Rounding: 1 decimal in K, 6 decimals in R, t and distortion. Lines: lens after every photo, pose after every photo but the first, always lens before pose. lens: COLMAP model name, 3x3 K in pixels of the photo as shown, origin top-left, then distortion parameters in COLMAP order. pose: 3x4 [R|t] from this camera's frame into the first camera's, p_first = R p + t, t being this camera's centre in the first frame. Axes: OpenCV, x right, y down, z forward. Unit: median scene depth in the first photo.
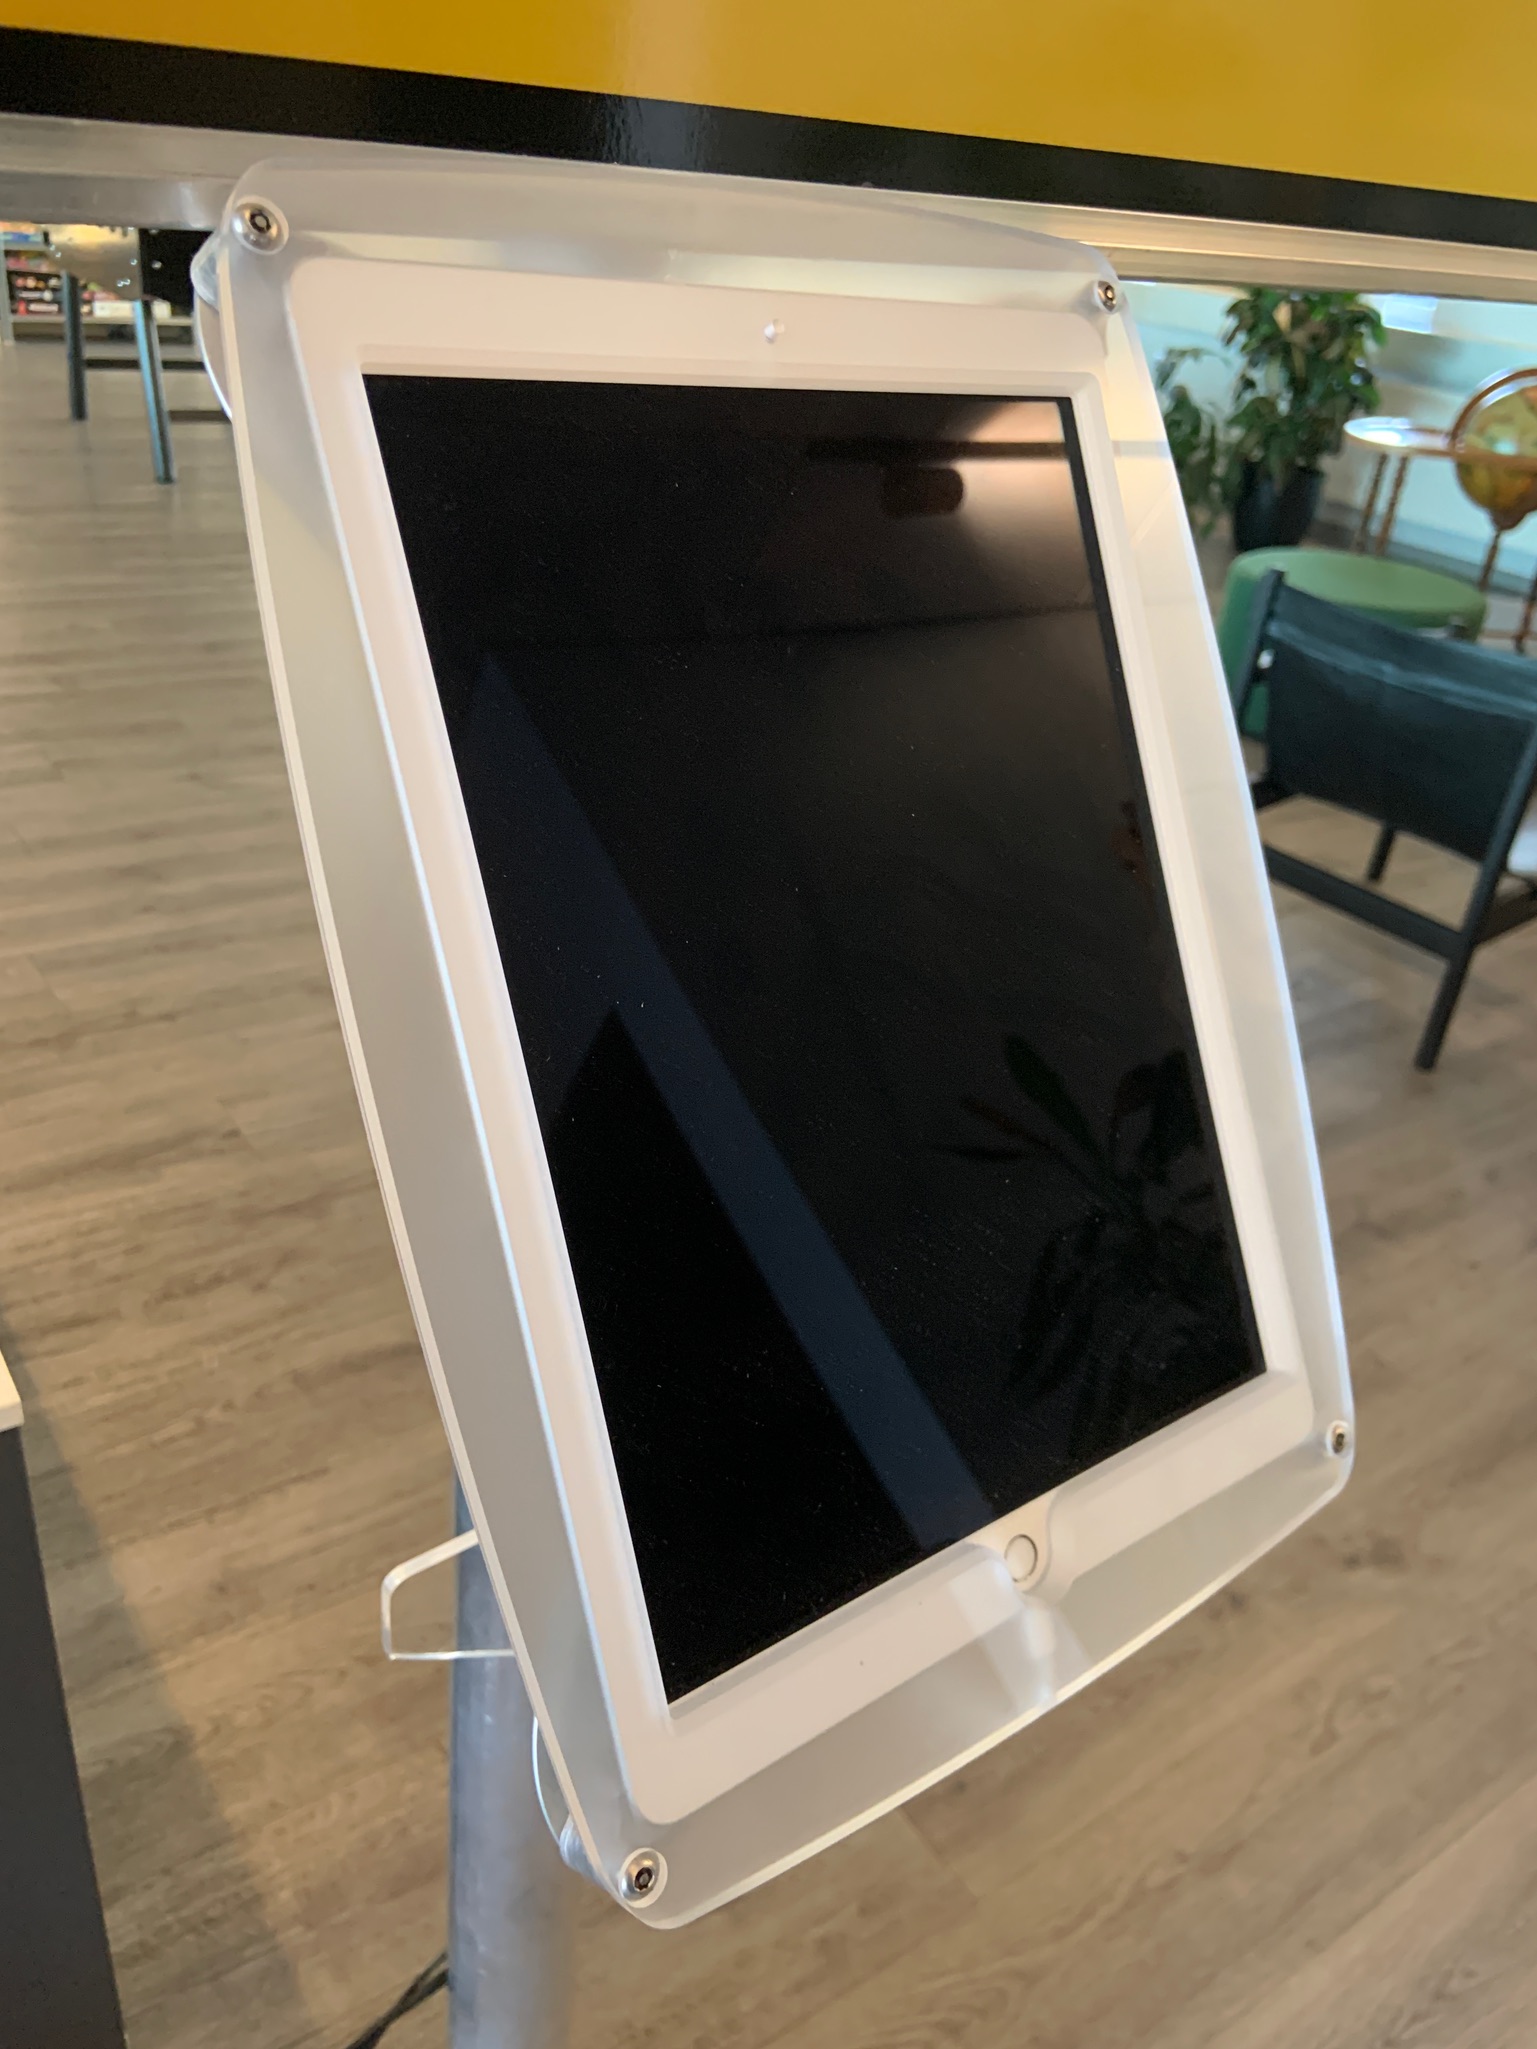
lens RADIAL K [[1561.2, 0, 783.6], [0, 1561.2, 1002.3], [0, 0, 1]] dist [0.129822, -0.183193]
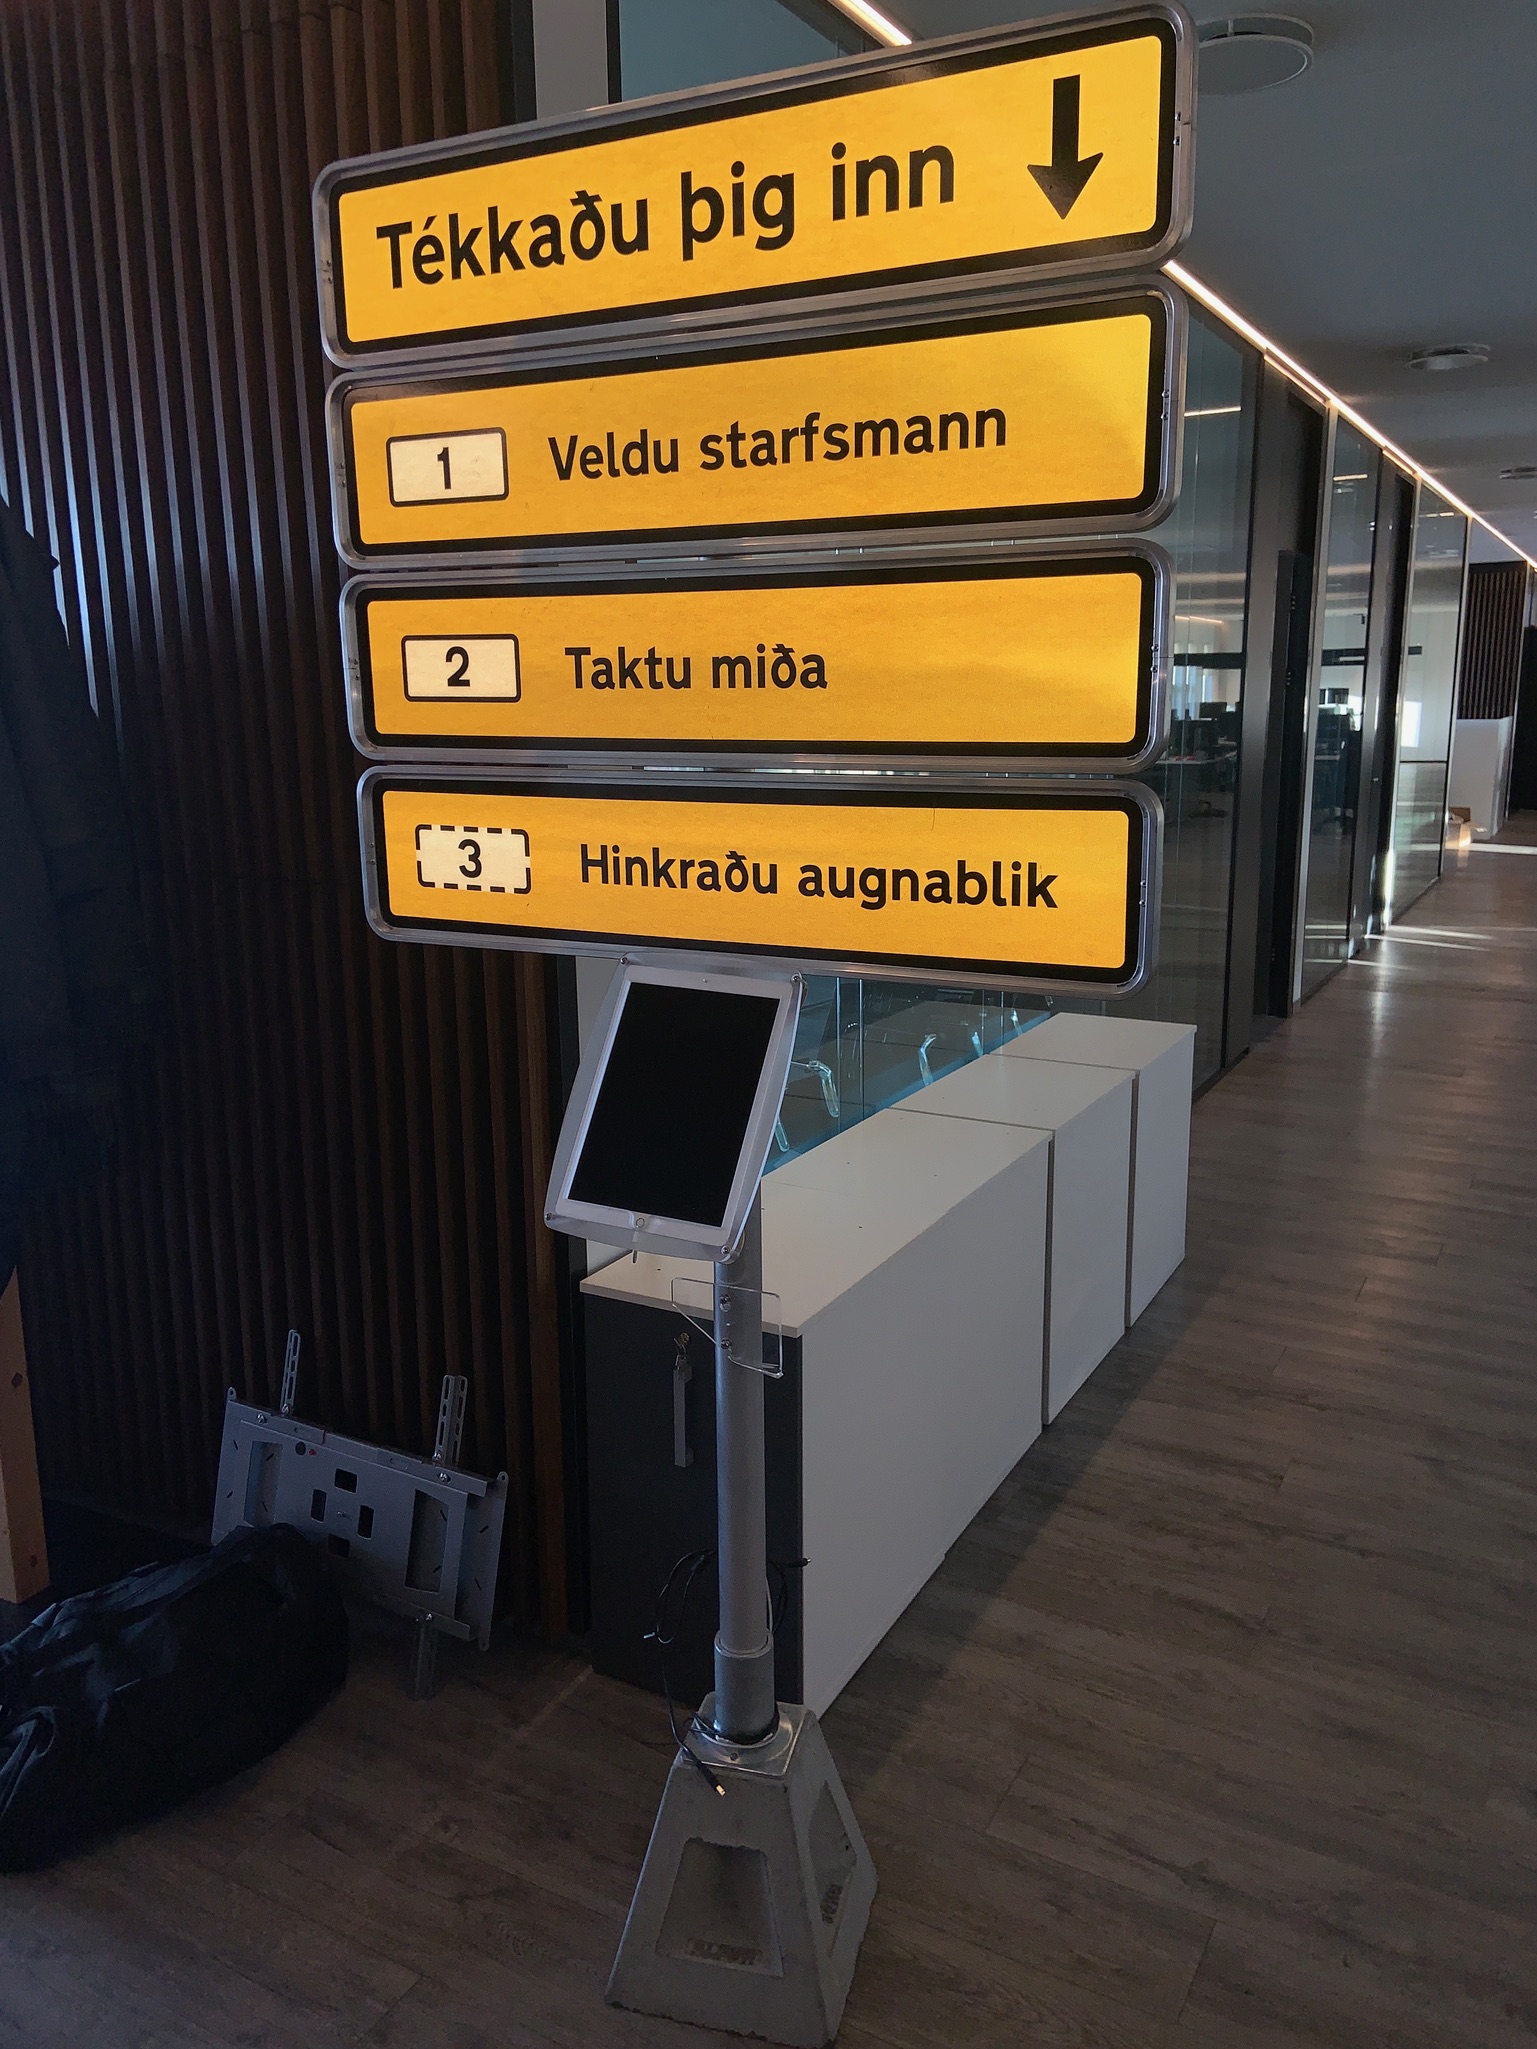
lens RADIAL K [[1561.2, 0, 783.6], [0, 1561.2, 1002.3], [0, 0, 1]] dist [0.129822, -0.183193]
pose [[0.435889, 0.077681, -0.896642, 0.895136], [-0.382106, 0.917993, -0.106225, 0.016192], [0.814859, 0.388914, 0.429825, -0.181170]]
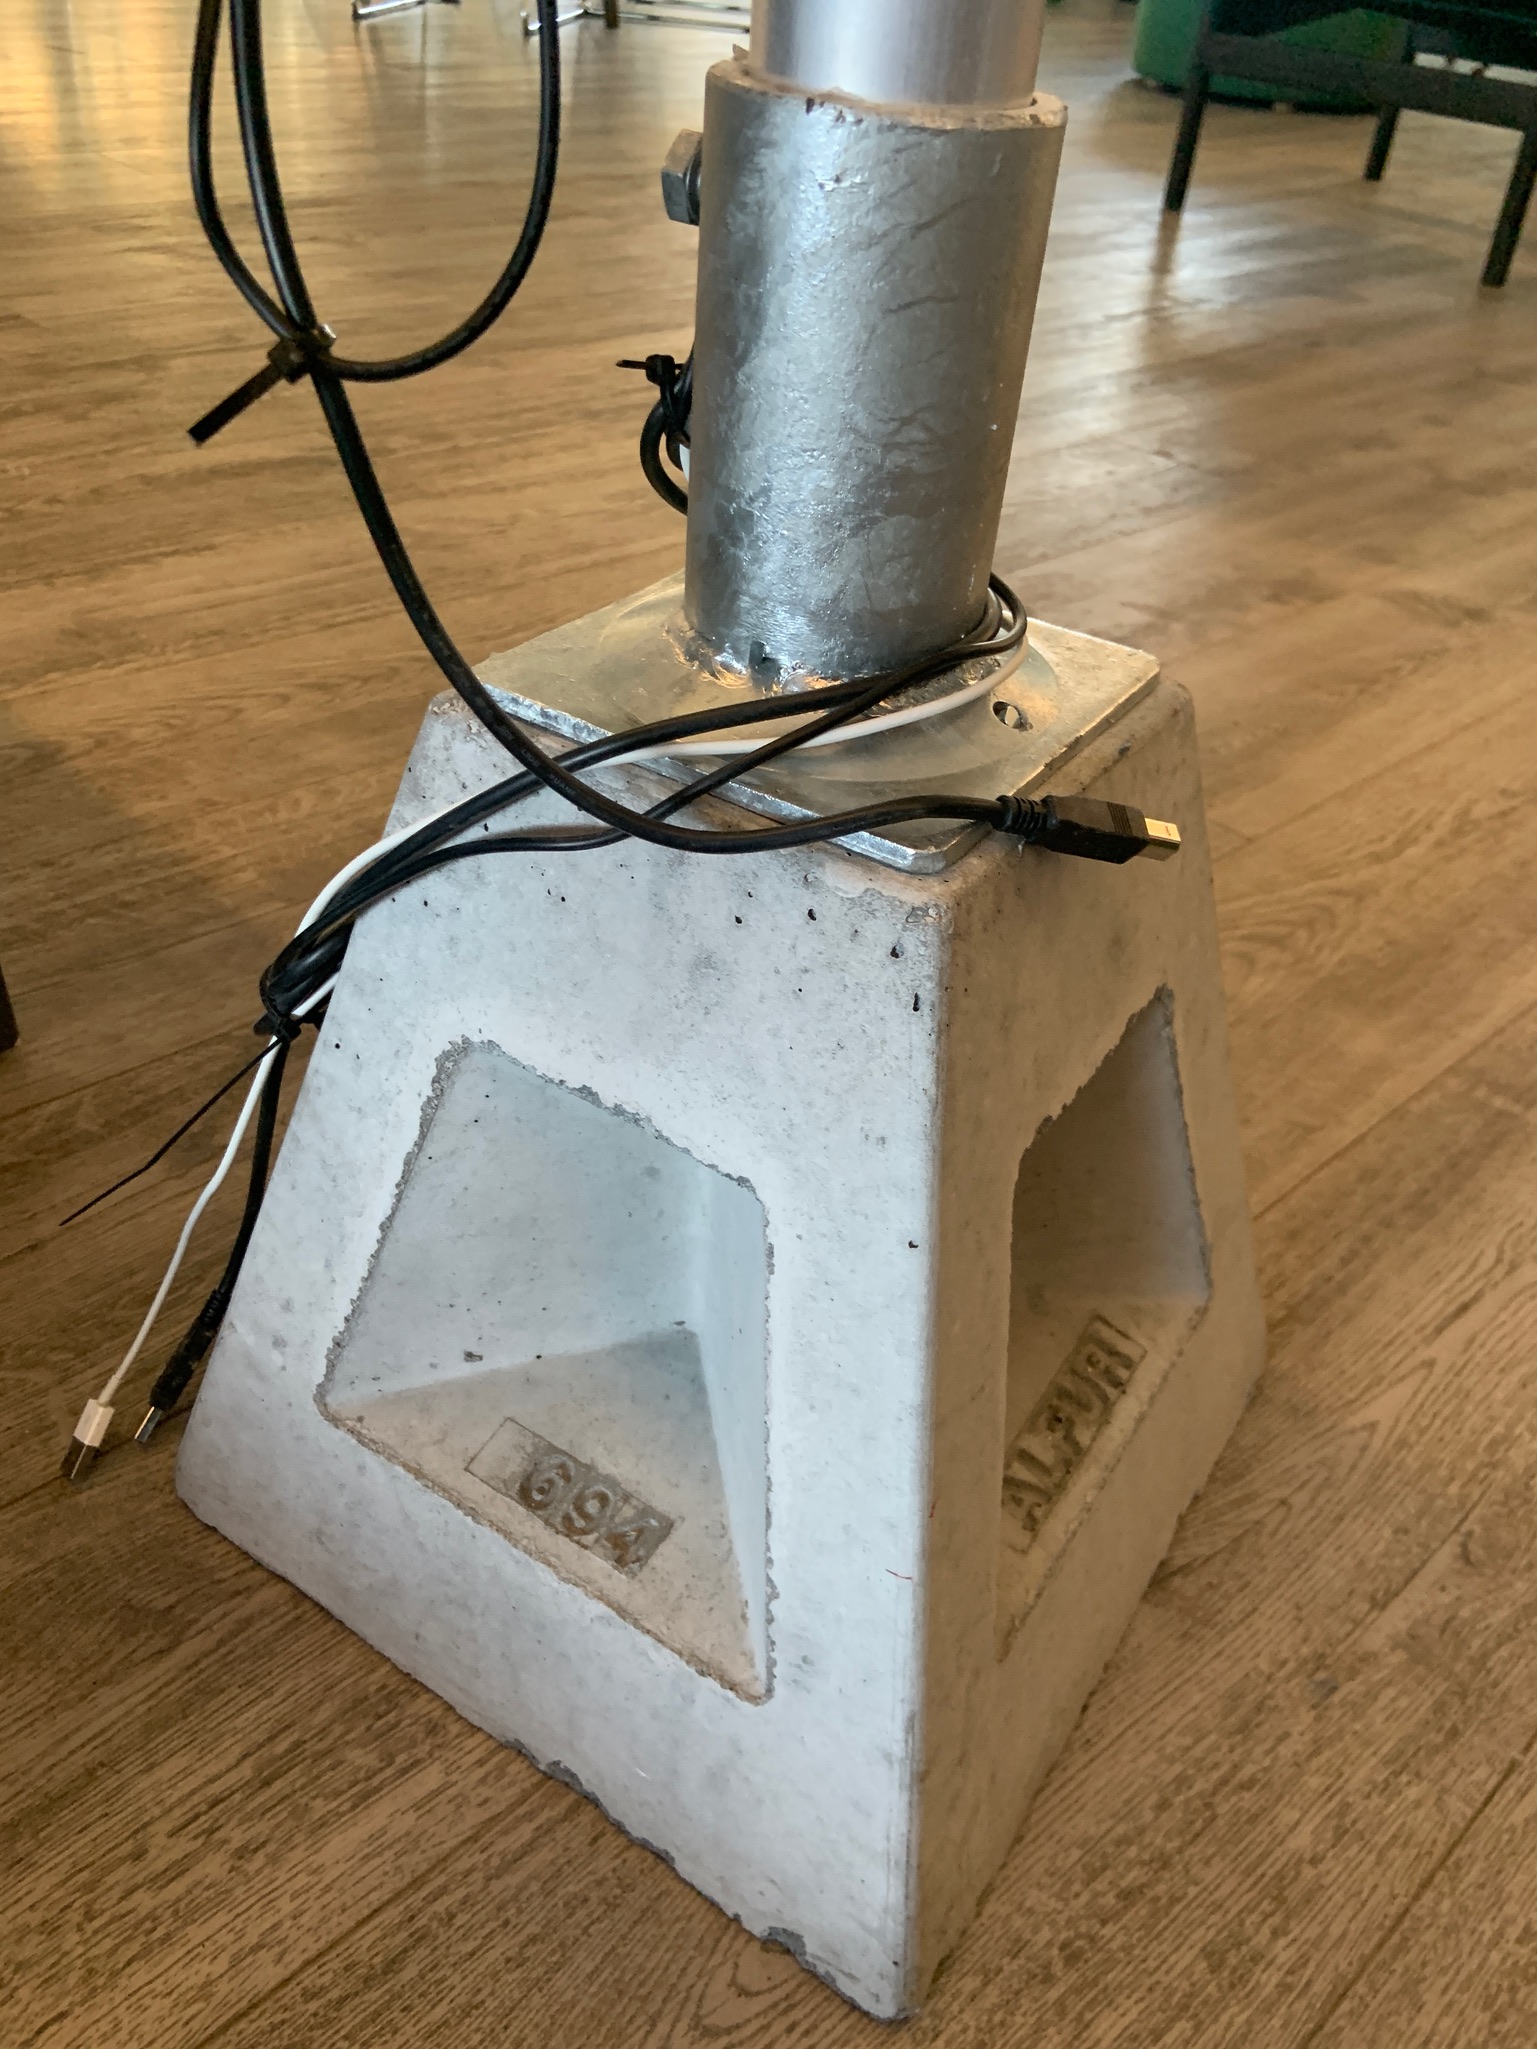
lens RADIAL K [[1548.0, 0, 804.9], [0, 1548.0, 1003.7], [0, 0, 1]] dist [0.124003, -0.170066]
pose [[0.989917, -0.103040, 0.097193, -0.115243], [0.086861, 0.983598, 0.158082, 0.392280], [-0.111887, -0.148046, 0.982631, 0.254256]]
